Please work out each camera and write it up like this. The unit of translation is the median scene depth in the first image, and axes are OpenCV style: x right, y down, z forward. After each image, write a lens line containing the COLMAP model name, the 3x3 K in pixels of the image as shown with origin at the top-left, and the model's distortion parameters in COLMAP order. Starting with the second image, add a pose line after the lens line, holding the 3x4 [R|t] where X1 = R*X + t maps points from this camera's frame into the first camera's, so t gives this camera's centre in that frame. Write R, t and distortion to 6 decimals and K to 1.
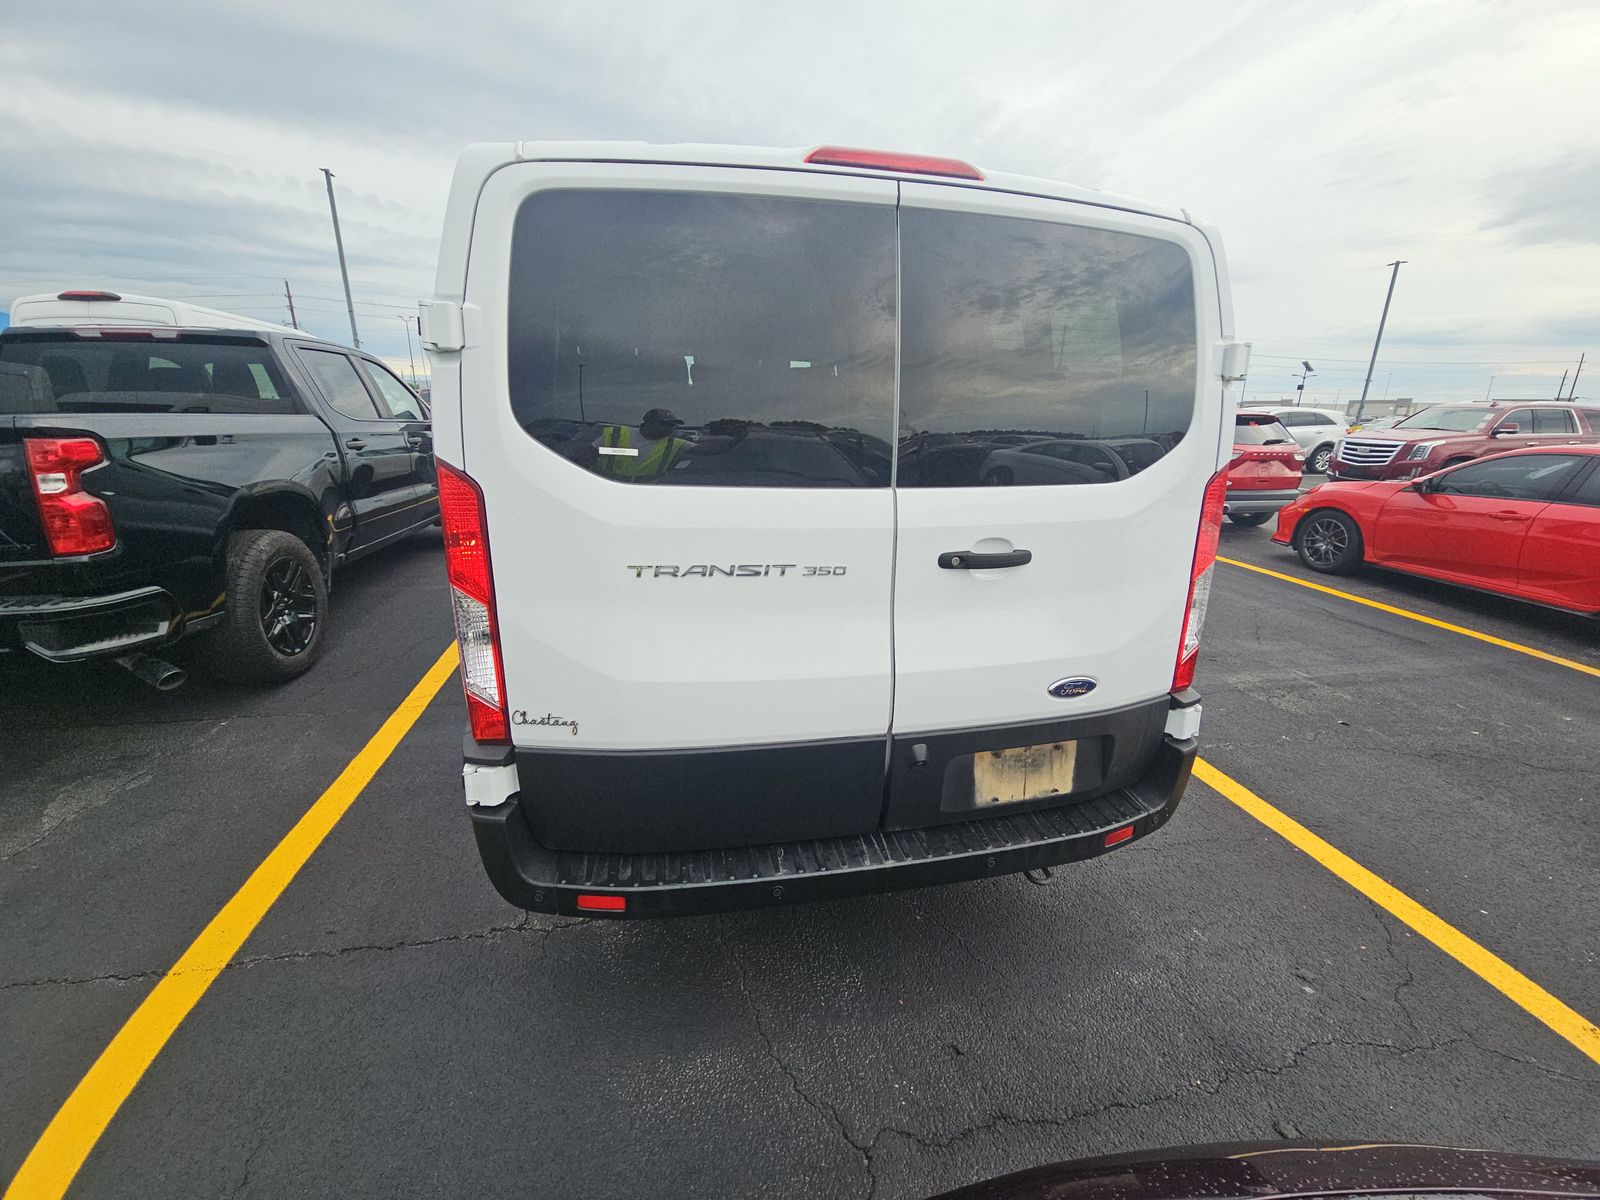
lens RADIAL K [[658.6, 0, 800.0], [0, 658.6, 600.0], [0, 0, 1]] dist [0.011640, -0.014899]
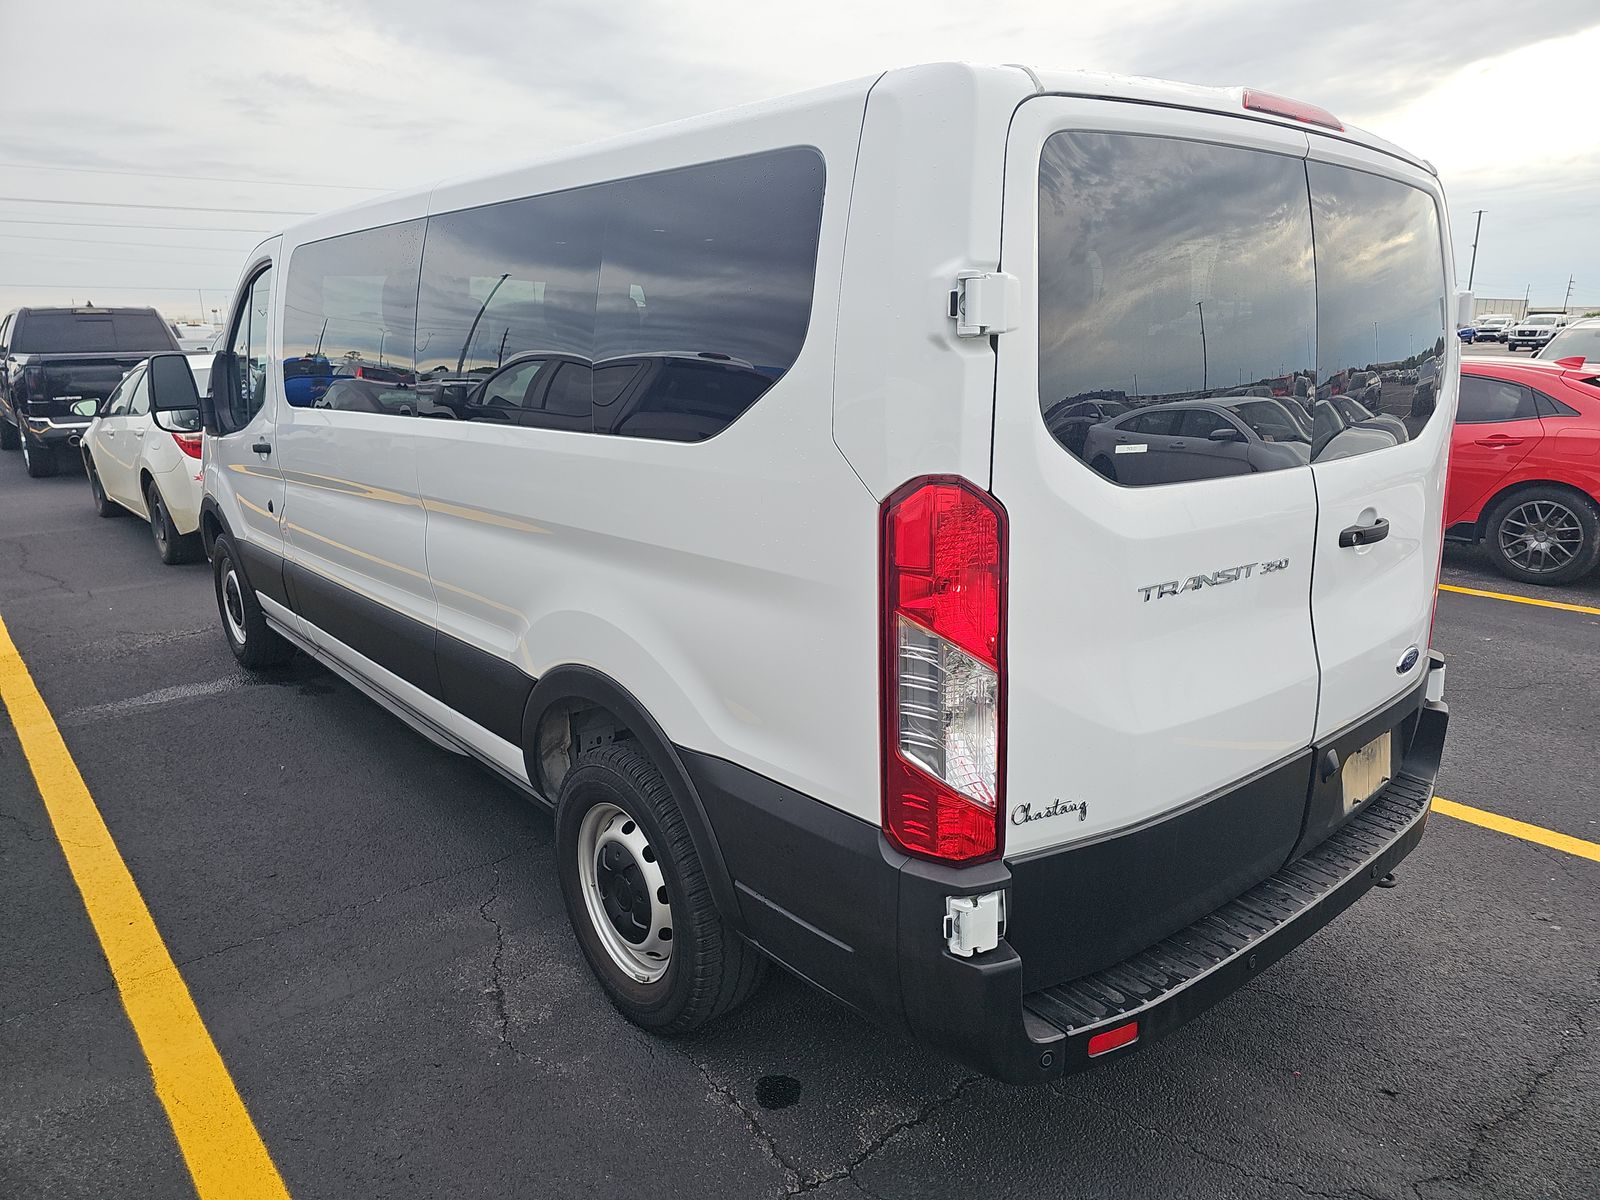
lens RADIAL K [[1056.2, 0, 809.3], [0, 1056.2, 602.8], [0, 0, 1]] dist [0.057111, -0.065939]
pose [[0.883425, -0.144750, 0.445655, -1.085105], [0.162844, 0.986649, -0.002341, -0.088576], [-0.439366, 0.074640, 0.895202, 0.020719]]
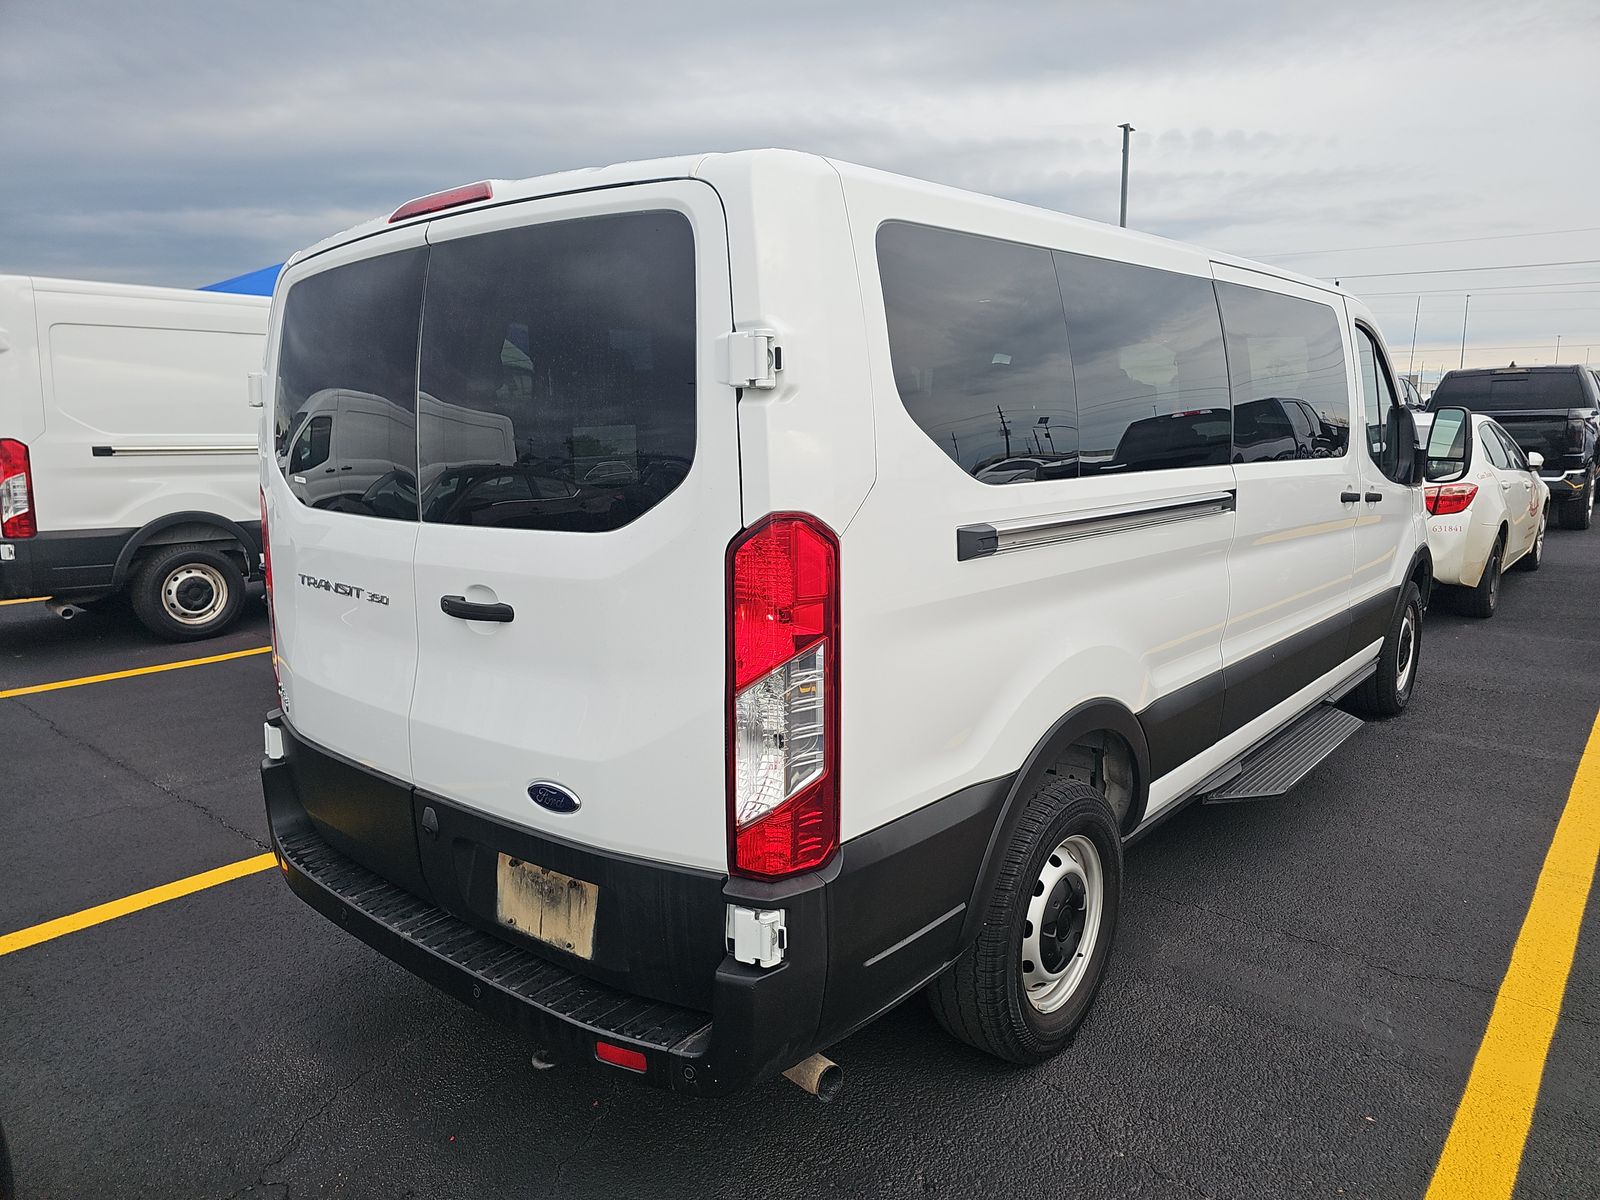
lens RADIAL K [[1056.2, 0, 809.3], [0, 1056.2, 602.8], [0, 0, 1]] dist [0.057111, -0.065939]
pose [[0.611427, 0.106356, -0.784121, 1.657353], [-0.194064, 0.980819, -0.018287, -0.131472], [0.767136, 0.163351, 0.620338, 0.474383]]
